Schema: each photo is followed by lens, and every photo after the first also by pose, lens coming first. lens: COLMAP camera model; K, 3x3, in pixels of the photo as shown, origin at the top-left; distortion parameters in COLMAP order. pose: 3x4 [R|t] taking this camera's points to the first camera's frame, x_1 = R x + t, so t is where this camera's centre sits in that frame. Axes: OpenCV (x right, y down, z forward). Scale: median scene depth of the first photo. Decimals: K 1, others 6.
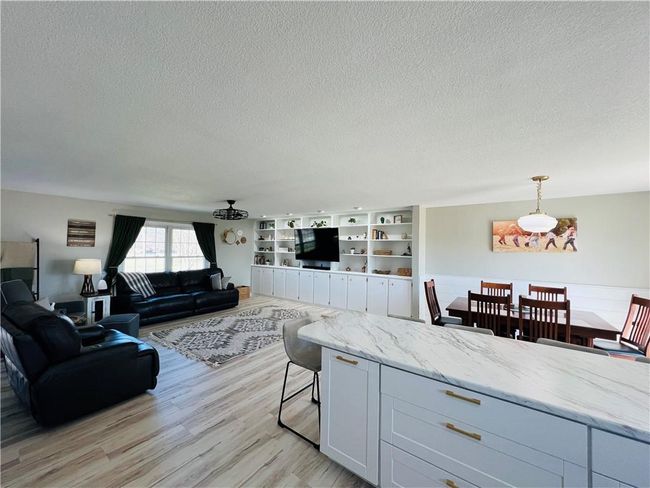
lens RADIAL K [[259.7, 0, 323.1], [0, 259.7, 244.1], [0, 0, 1]] dist [0.002338, 0.000667]
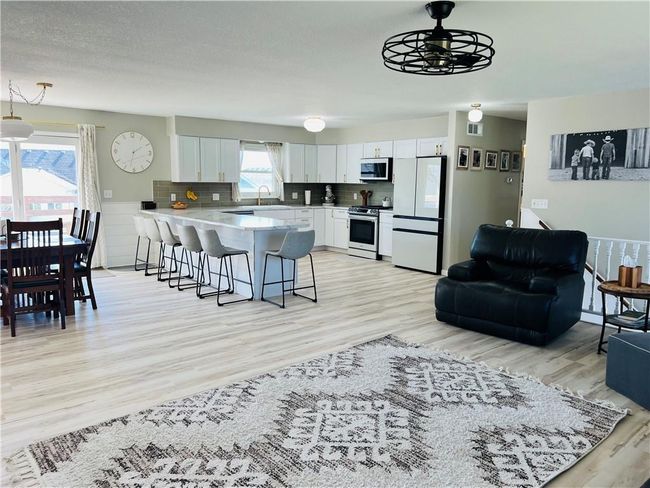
lens RADIAL K [[493.1, 0, 325.6], [0, 493.1, 243.9], [0, 0, 1]] dist [0.000668, 0.000140]
pose [[-0.970156, -0.047850, 0.237714, -0.439296], [-0.019503, 0.992558, 0.120197, 0.045506], [-0.241697, 0.111974, -0.963870, 1.852410]]
